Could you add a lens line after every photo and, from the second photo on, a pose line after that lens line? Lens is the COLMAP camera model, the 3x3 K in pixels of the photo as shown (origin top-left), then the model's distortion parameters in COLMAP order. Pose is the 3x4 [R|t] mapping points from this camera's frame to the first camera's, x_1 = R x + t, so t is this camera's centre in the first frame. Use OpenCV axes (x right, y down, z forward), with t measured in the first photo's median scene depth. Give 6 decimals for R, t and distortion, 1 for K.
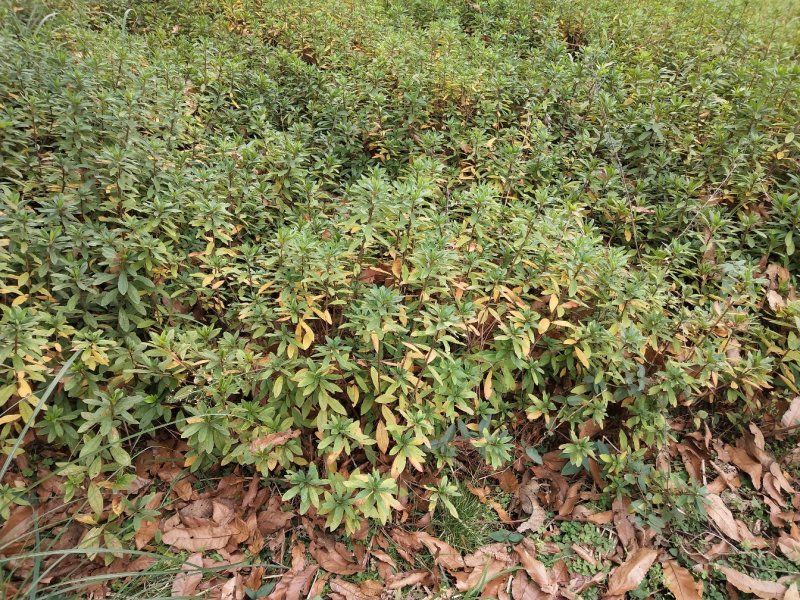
lens RADIAL K [[605.6, 0, 419.0], [0, 605.6, 320.9], [0, 0, 1]] dist [0.000095, -0.000184]
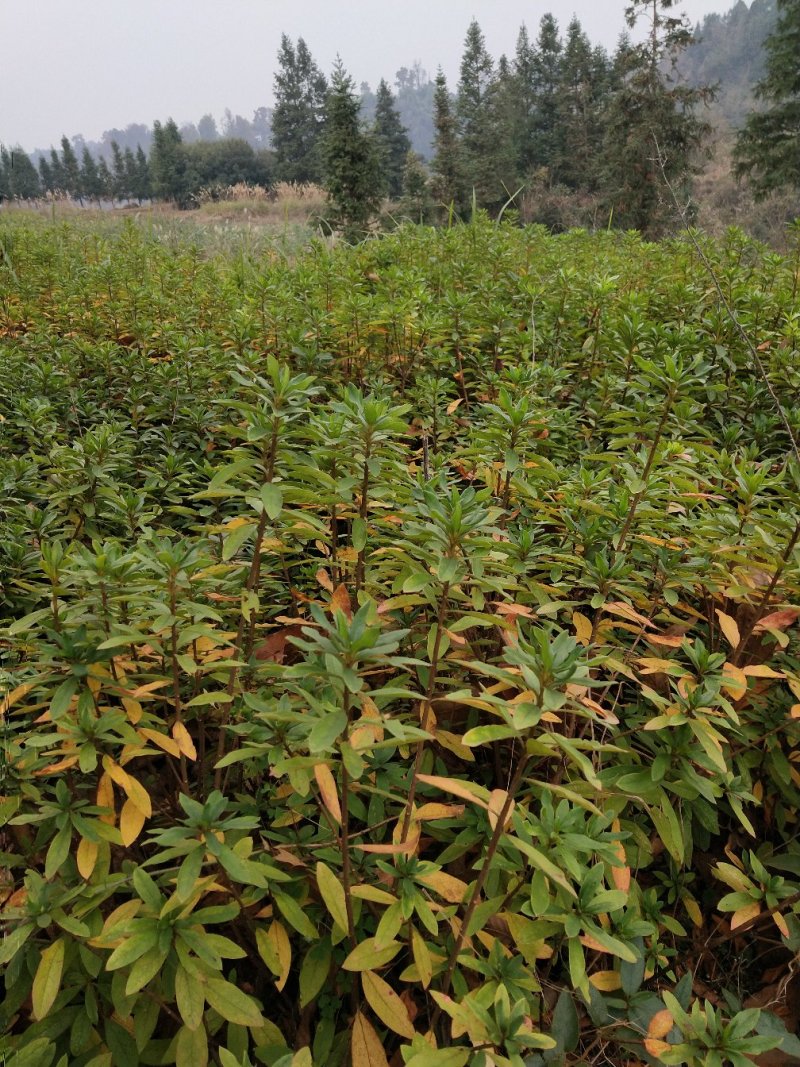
lens RADIAL K [[807.7, 0, 399.8], [0, 807.7, 549.2], [0, 0, 1]] dist [0.000095, -0.000184]
pose [[0.984624, -0.129879, 0.116824, -0.062660], [0.154996, 0.957993, -0.241302, 0.019629], [-0.080577, 0.255699, 0.963393, 0.483095]]
